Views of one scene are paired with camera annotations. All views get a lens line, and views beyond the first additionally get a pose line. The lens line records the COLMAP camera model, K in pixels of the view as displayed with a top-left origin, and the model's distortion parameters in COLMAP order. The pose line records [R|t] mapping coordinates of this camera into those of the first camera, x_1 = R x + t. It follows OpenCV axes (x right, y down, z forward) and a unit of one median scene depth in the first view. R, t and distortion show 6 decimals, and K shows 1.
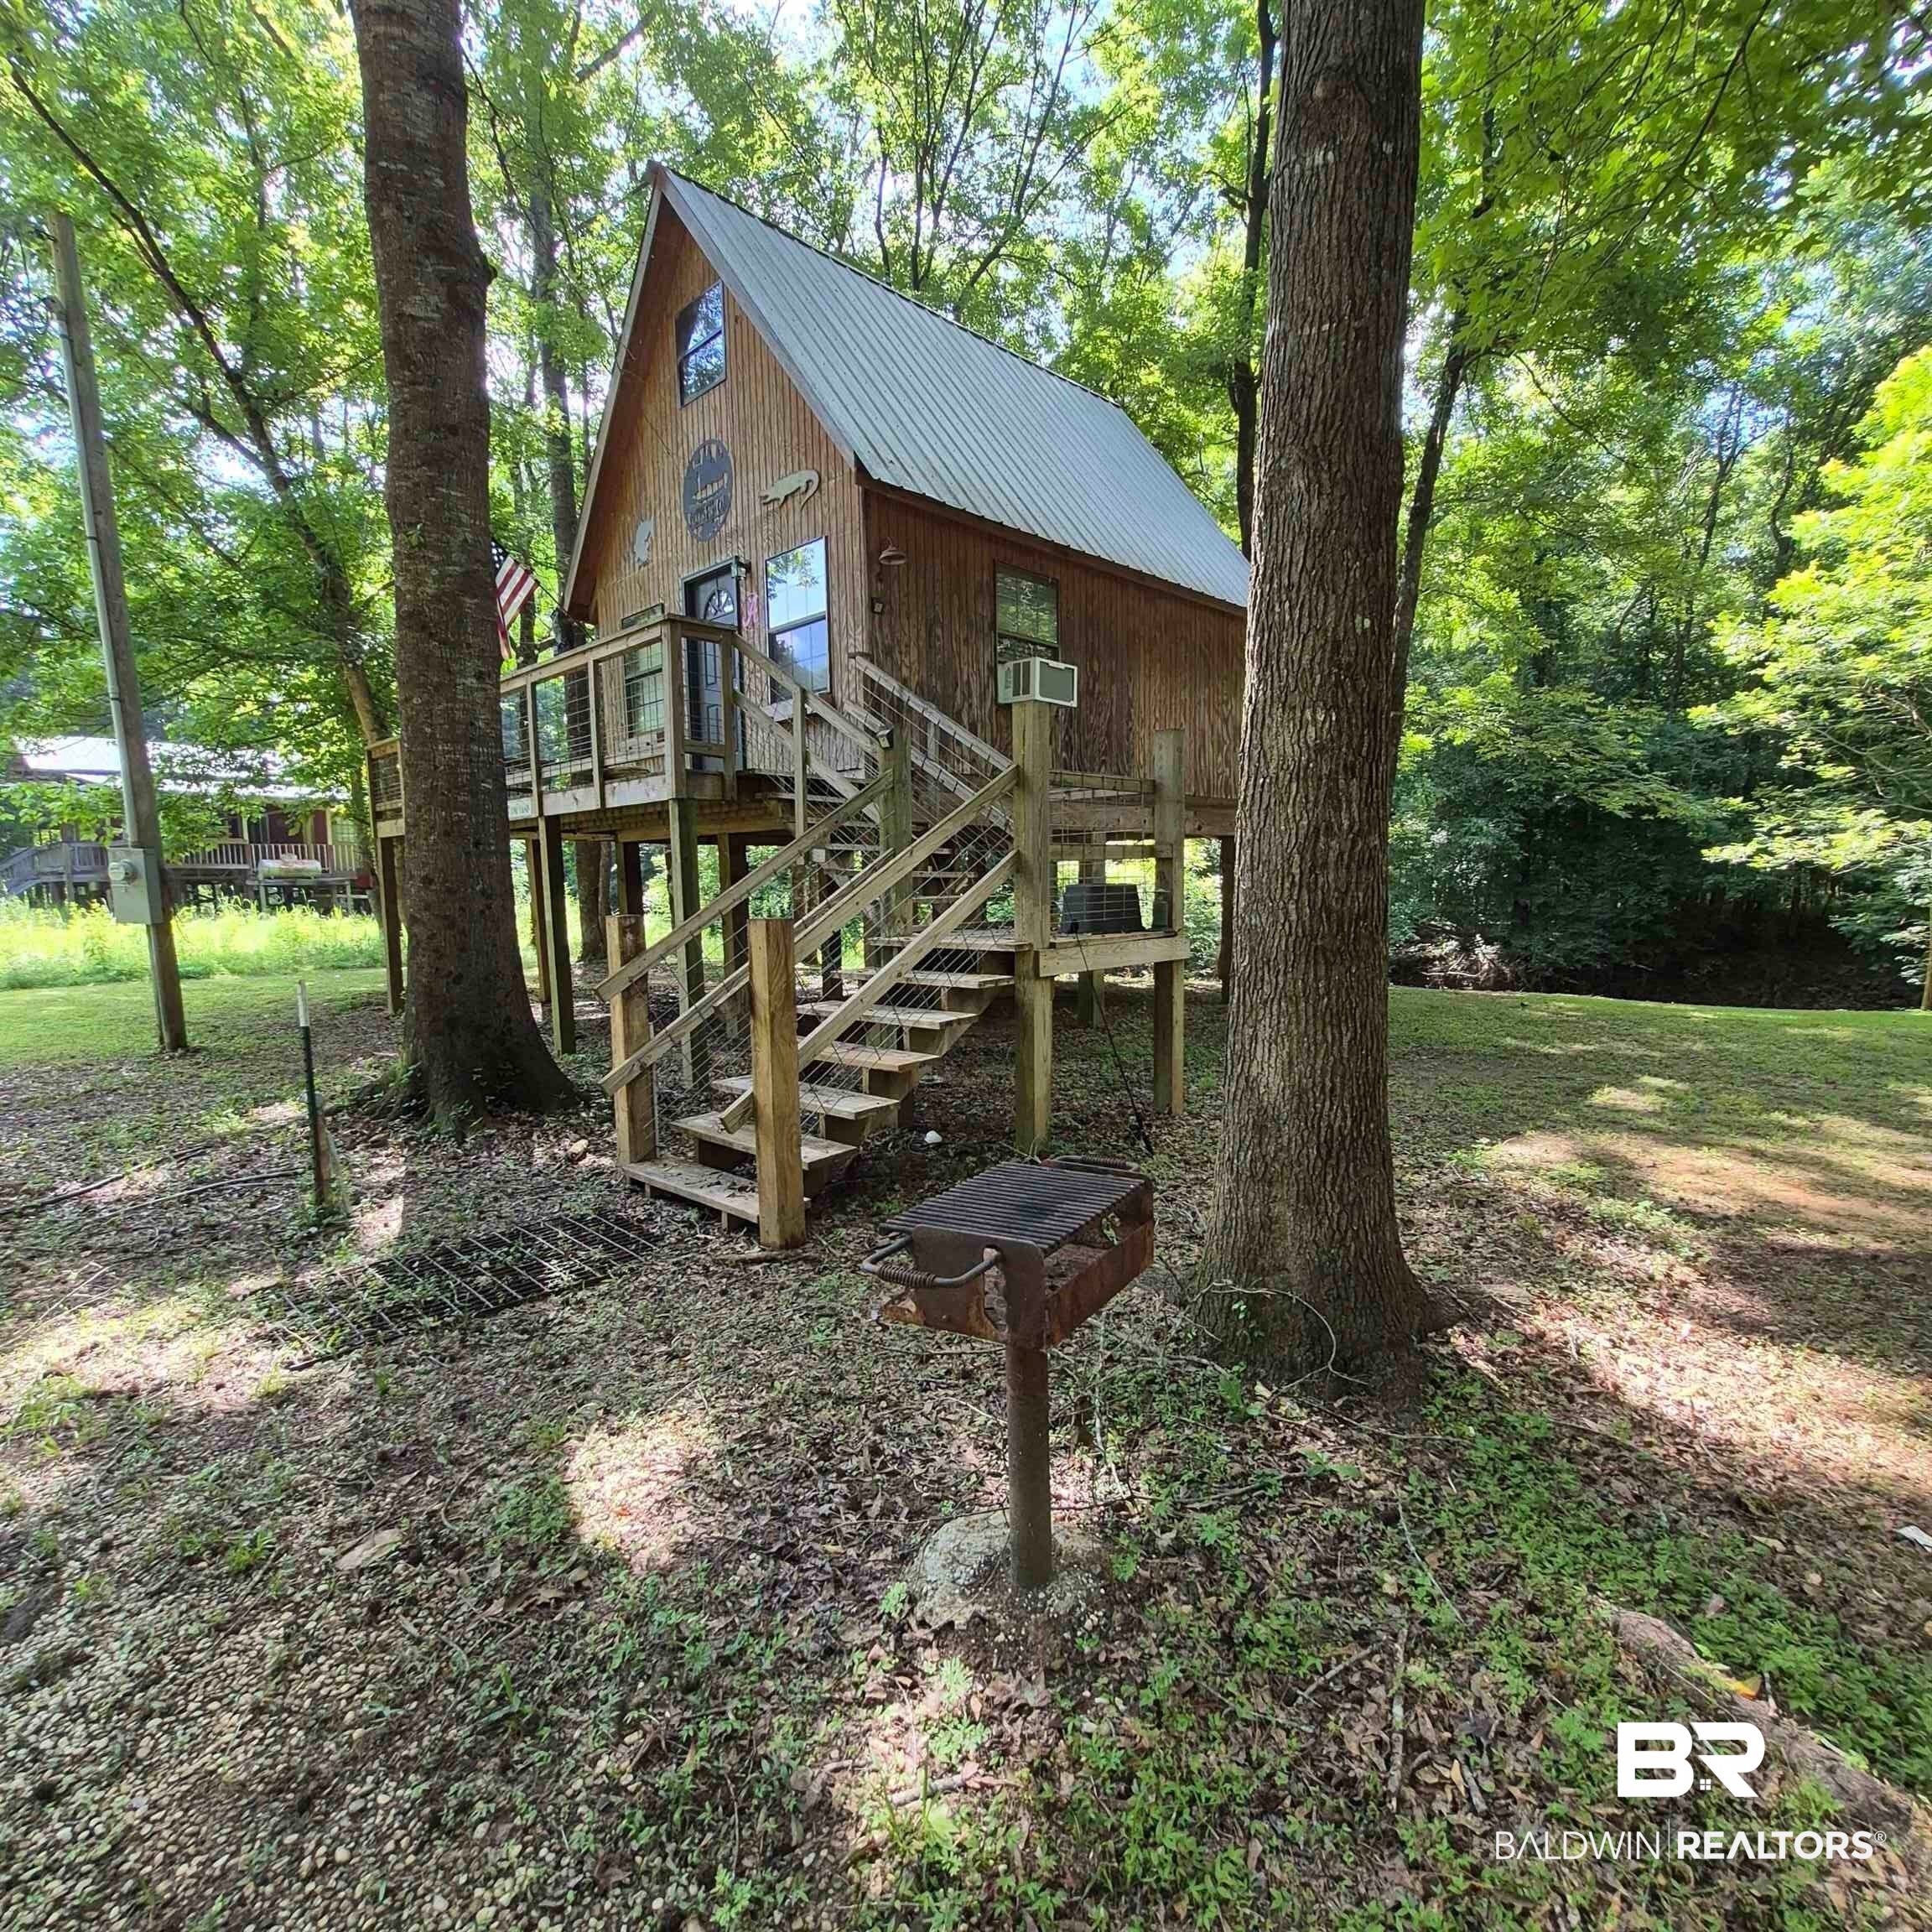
lens RADIAL K [[953.5, 0, 966.3], [0, 953.5, 1002.6], [0, 0, 1]] dist [0.000713, -0.000863]
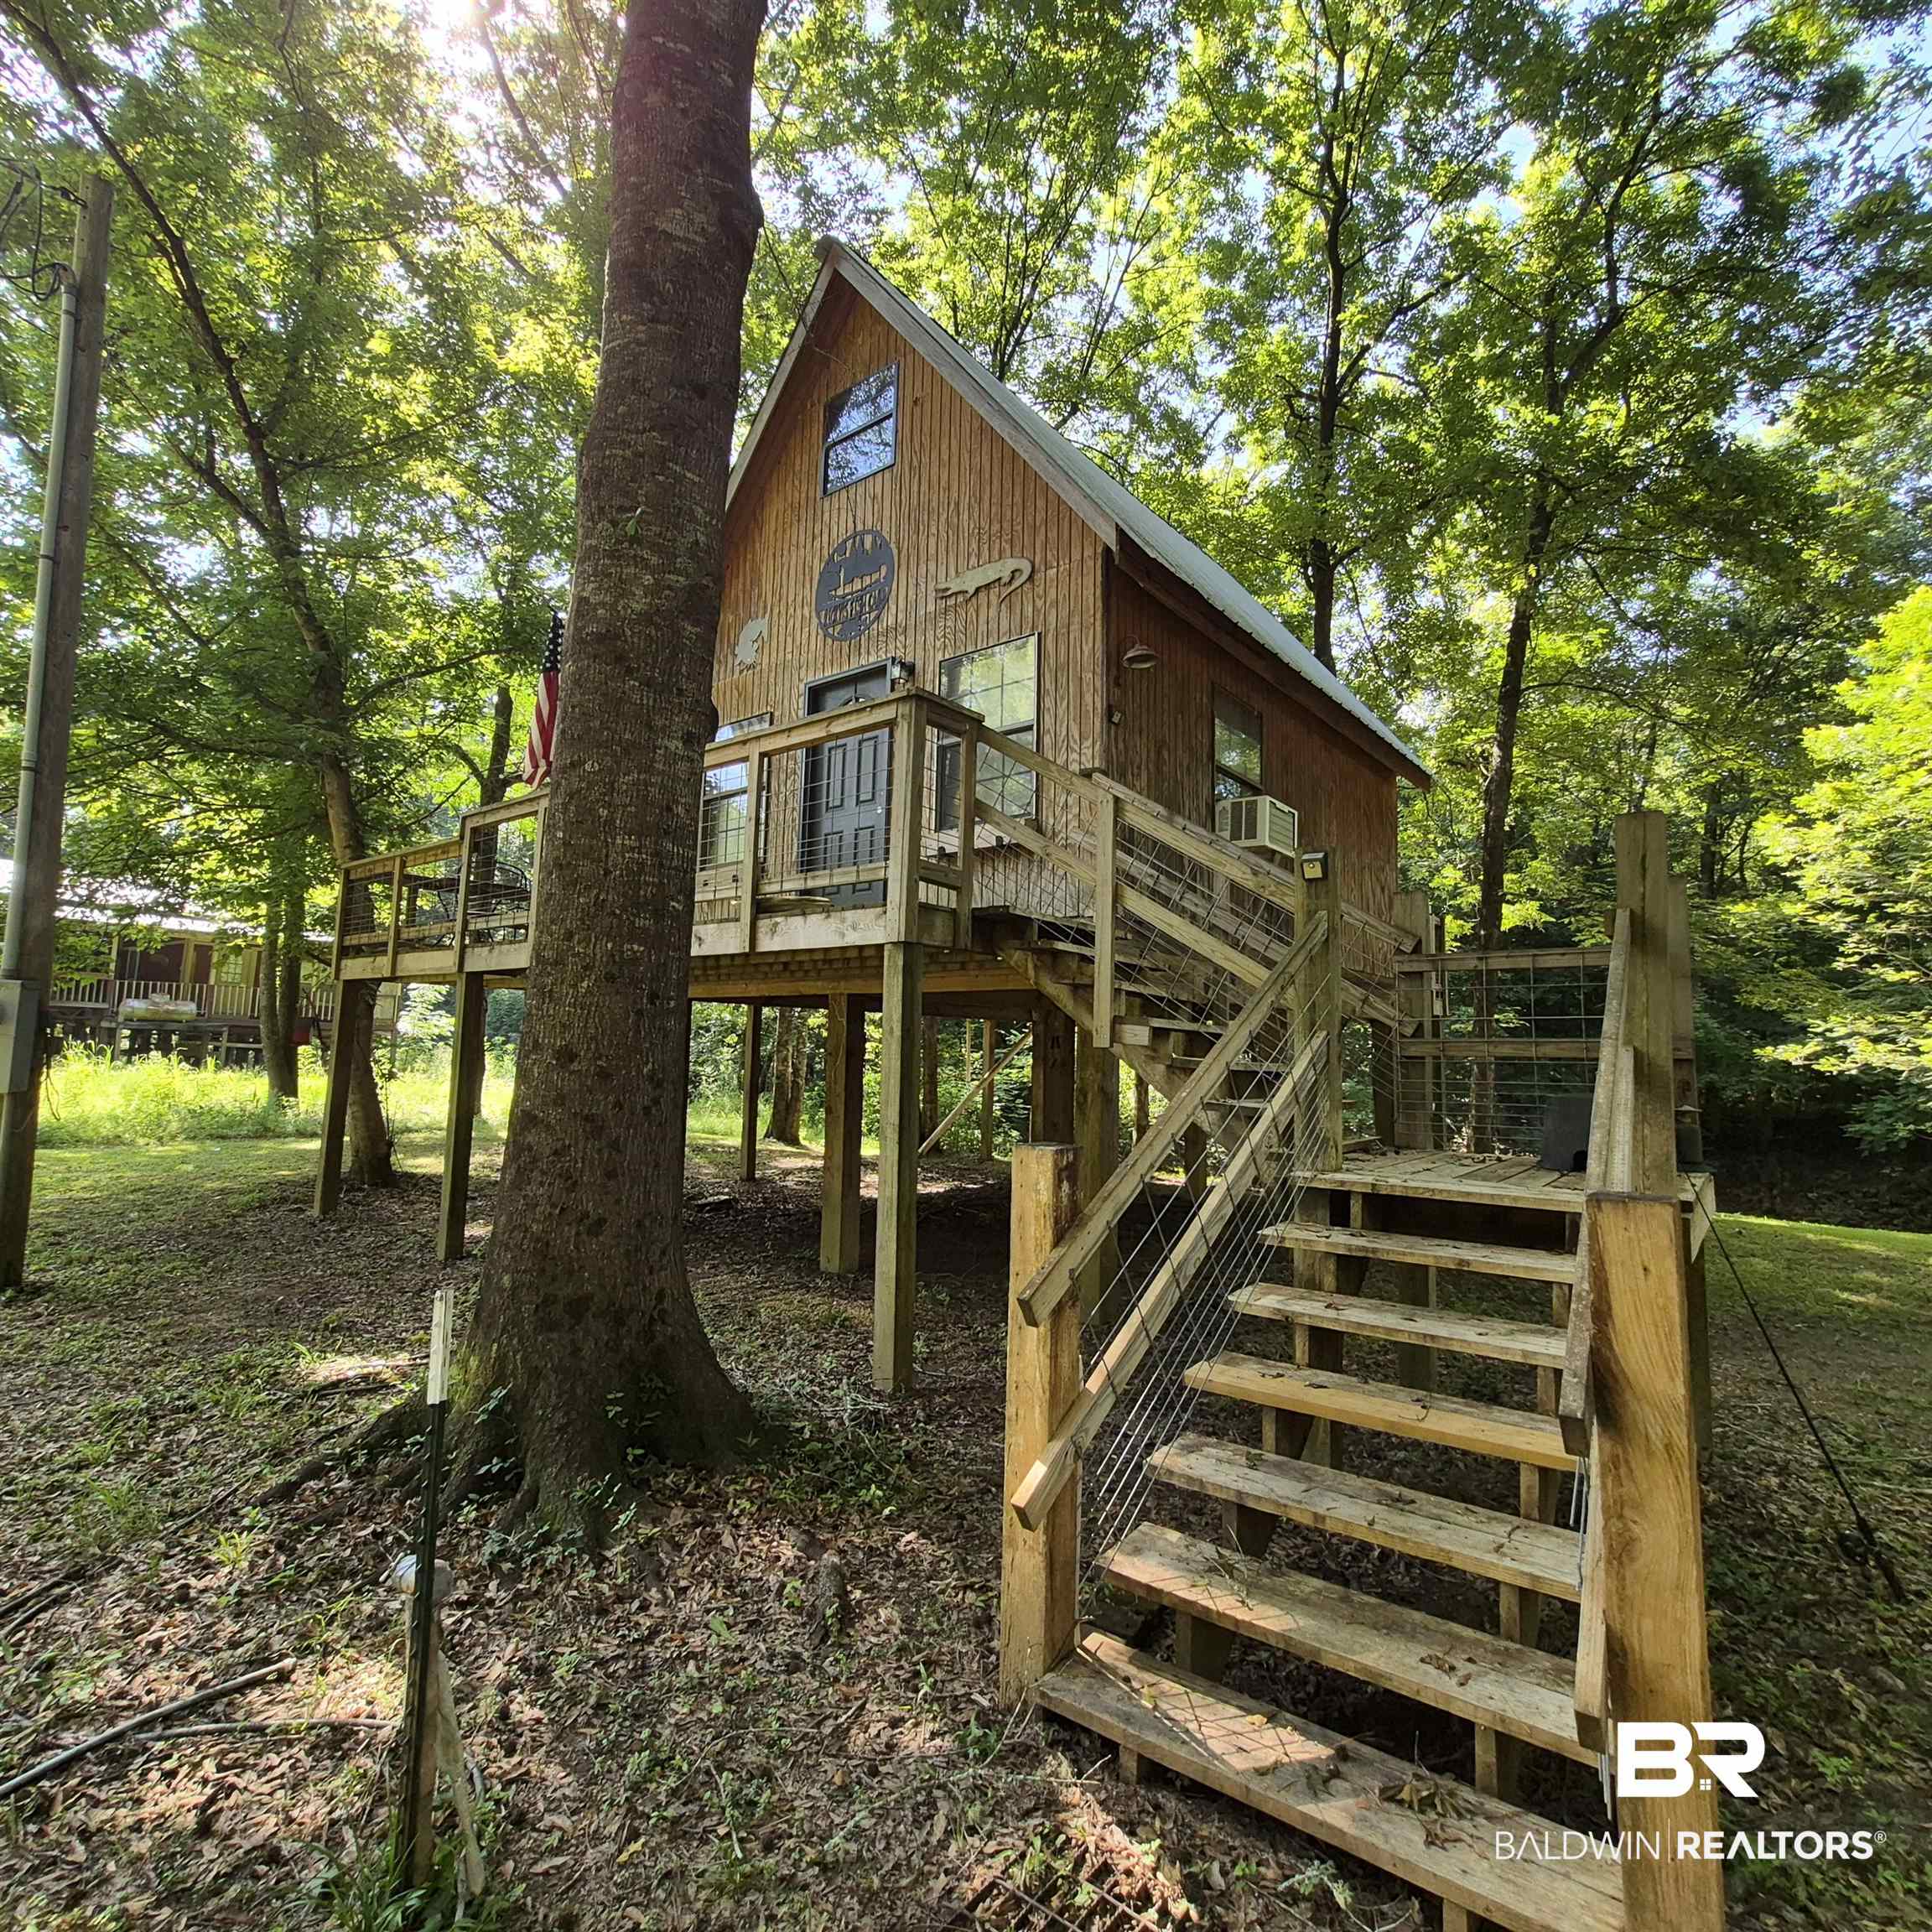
lens RADIAL K [[1006.0, 0, 994.0], [0, 1006.0, 957.2], [0, 0, 1]] dist [-0.006112, 0.000210]
pose [[0.995363, 0.043357, 0.085869, -0.208210], [-0.023516, 0.975255, -0.219830, -0.033014], [-0.093276, 0.216791, 0.971752, 0.208661]]
